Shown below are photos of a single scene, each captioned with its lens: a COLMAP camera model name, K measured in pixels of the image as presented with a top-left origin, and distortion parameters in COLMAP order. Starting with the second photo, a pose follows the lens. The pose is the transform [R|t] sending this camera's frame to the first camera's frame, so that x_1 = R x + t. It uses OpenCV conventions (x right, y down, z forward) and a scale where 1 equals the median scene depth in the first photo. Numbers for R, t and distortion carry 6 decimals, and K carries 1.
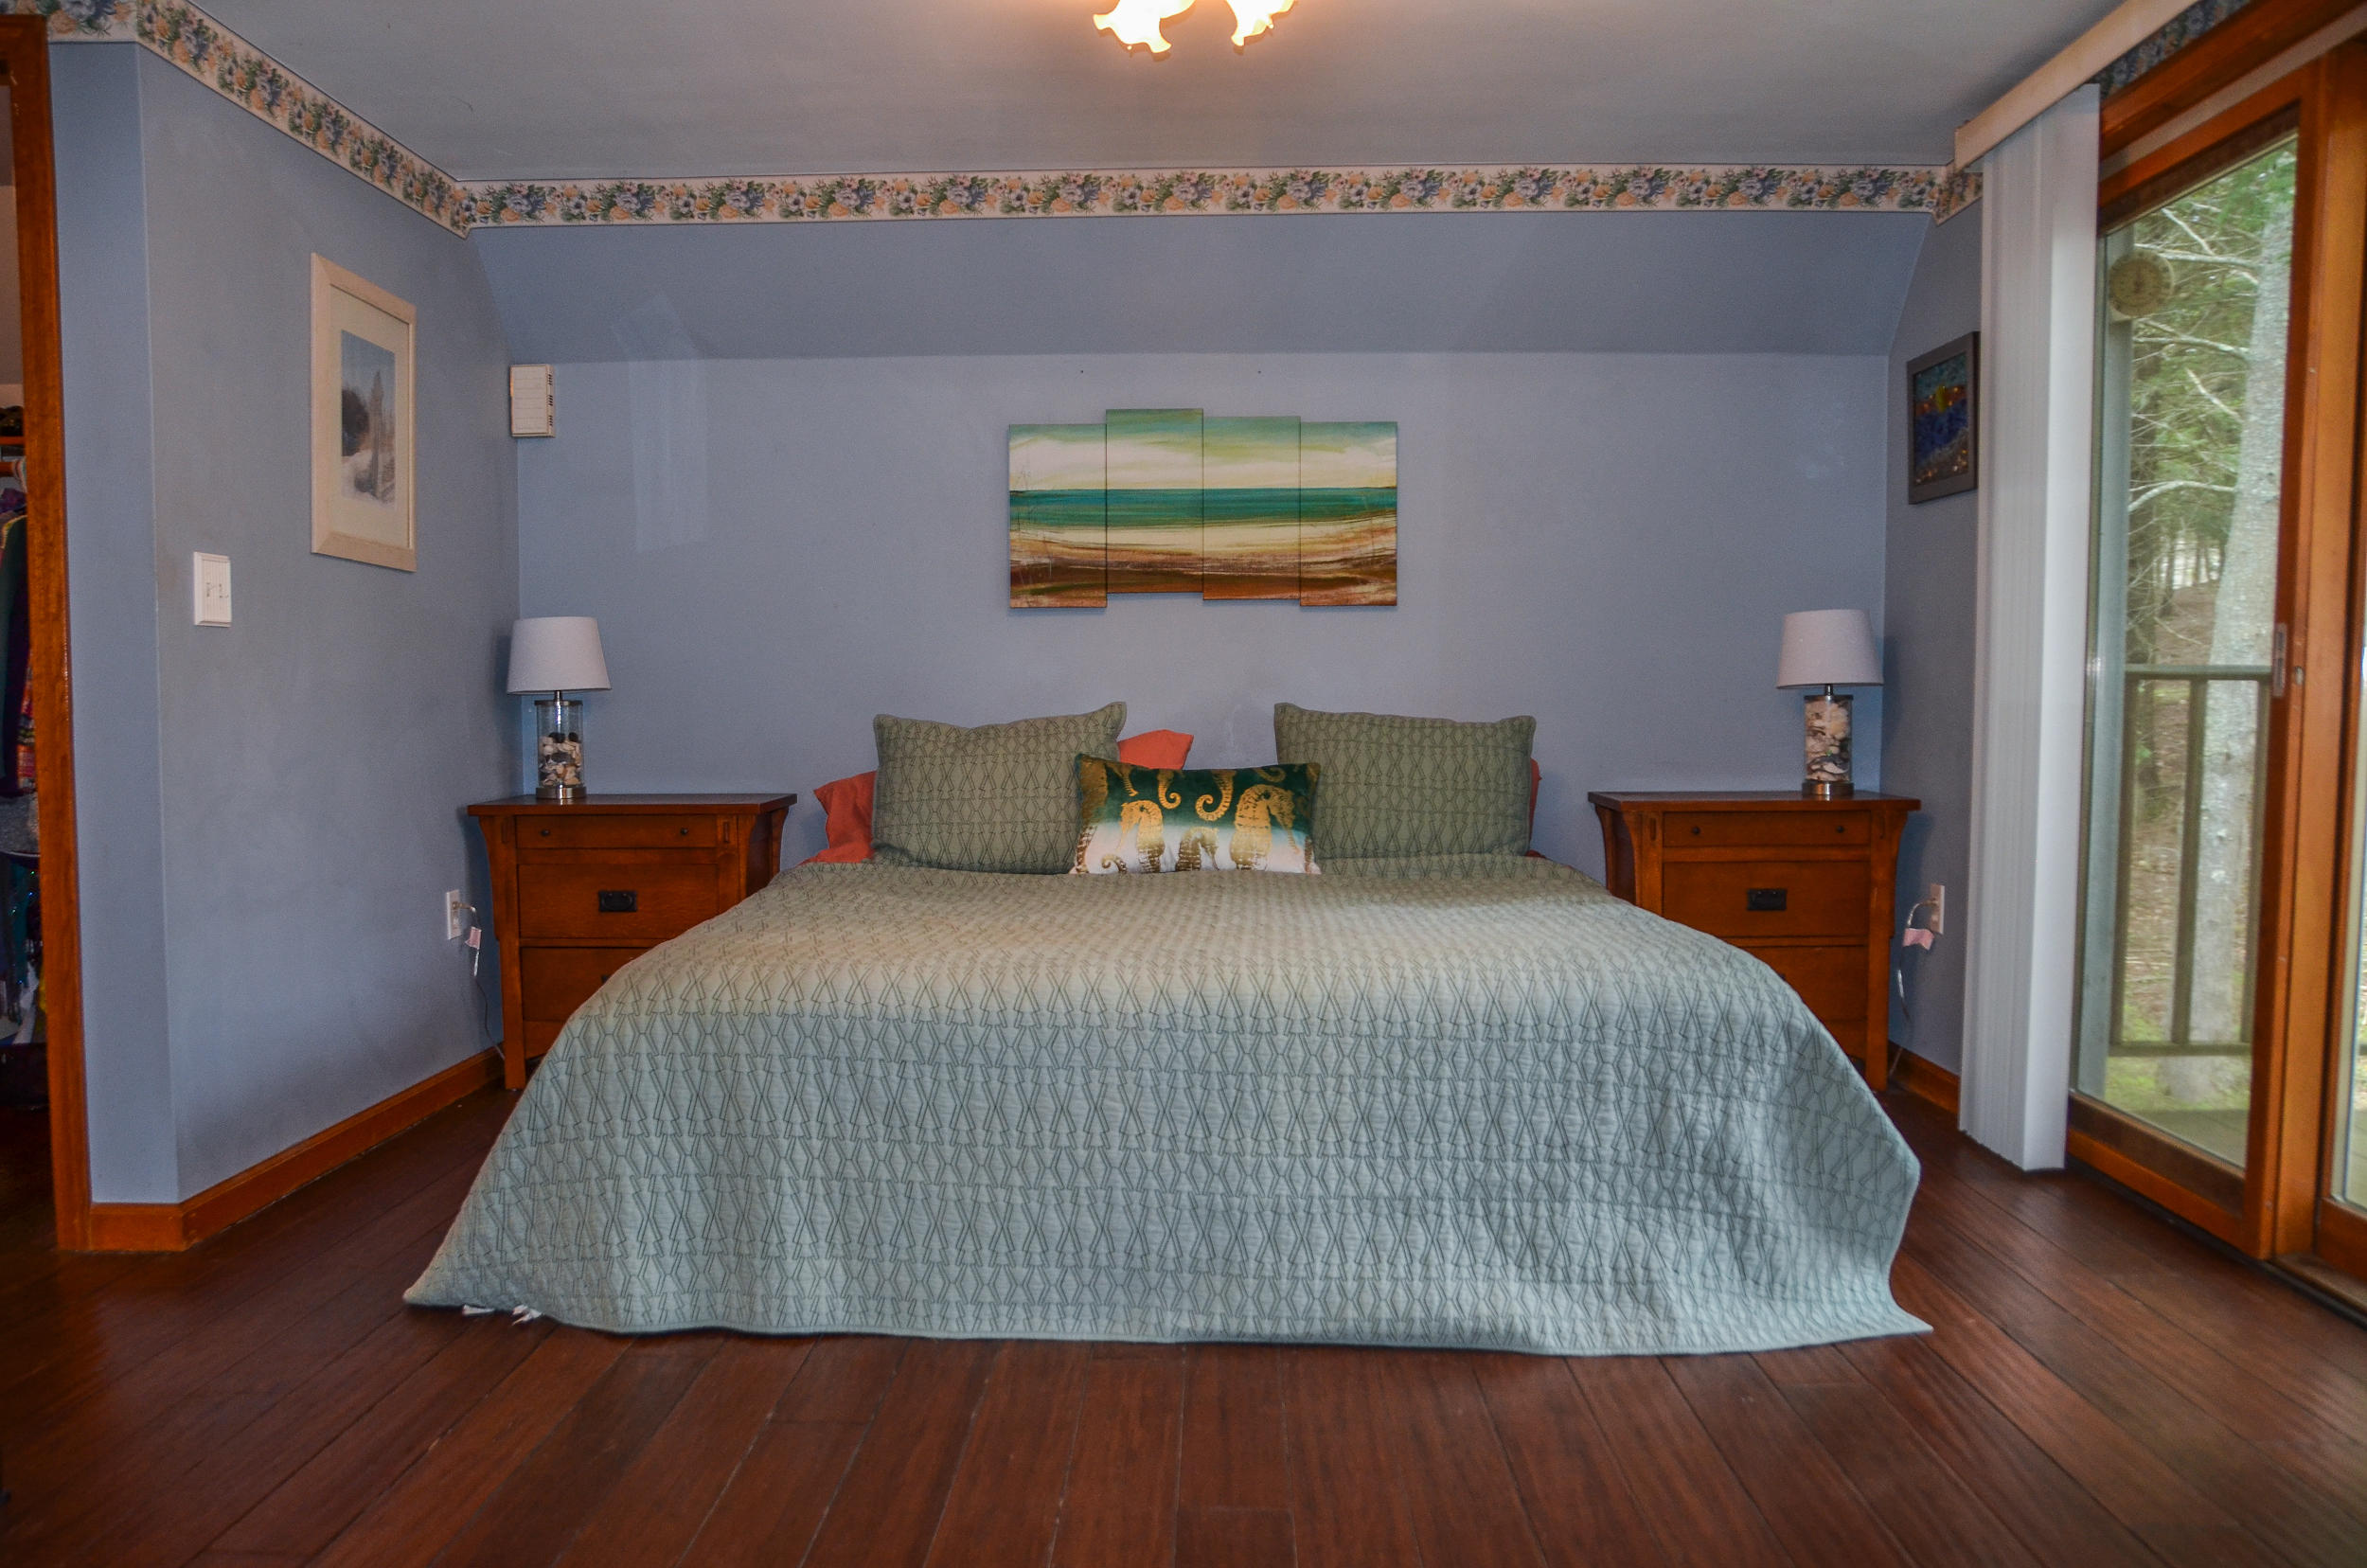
lens RADIAL K [[1894.4, 0, 1171.8], [0, 1894.4, 832.7], [0, 0, 1]] dist [-0.157930, 0.139595]
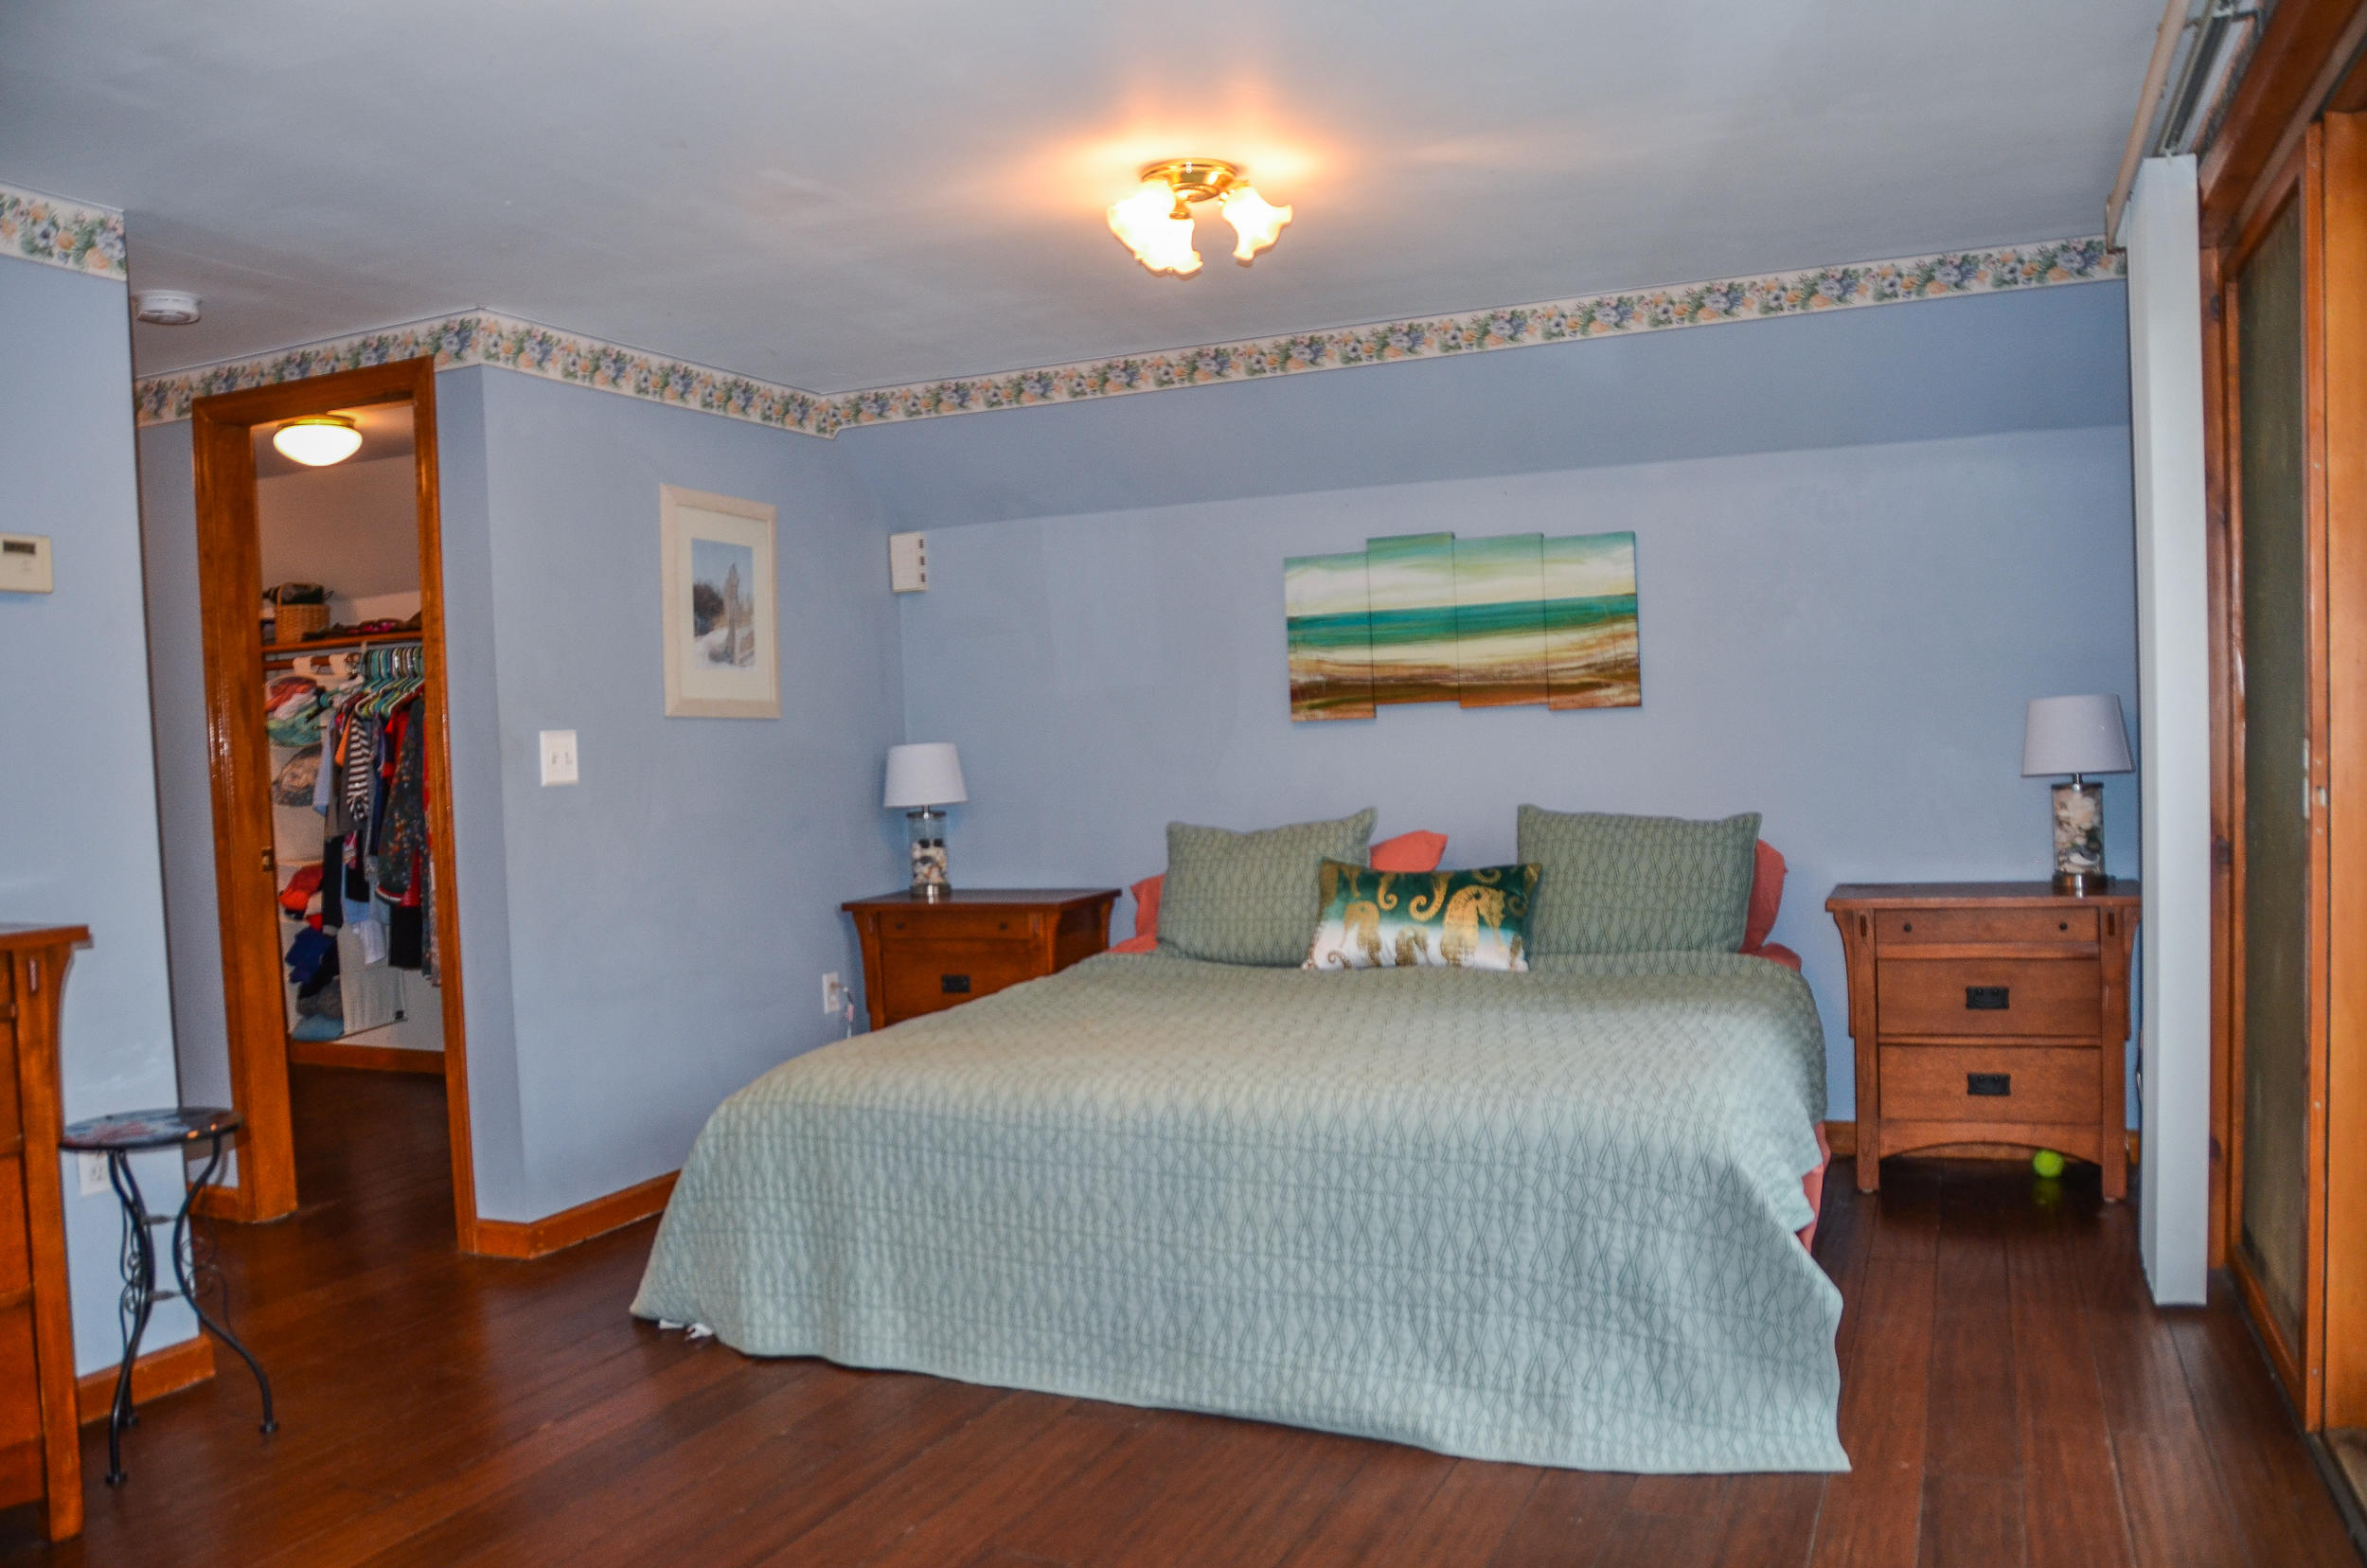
lens RADIAL K [[1823.0, 0, 1183.5], [0, 1823.0, 784.0], [0, 0, 1]] dist [-0.137574, 0.006934]
pose [[0.926640, -0.024544, -0.375147, 0.442127], [0.009485, 0.999075, -0.041935, -0.065114], [0.375829, 0.035301, 0.926016, -0.032129]]
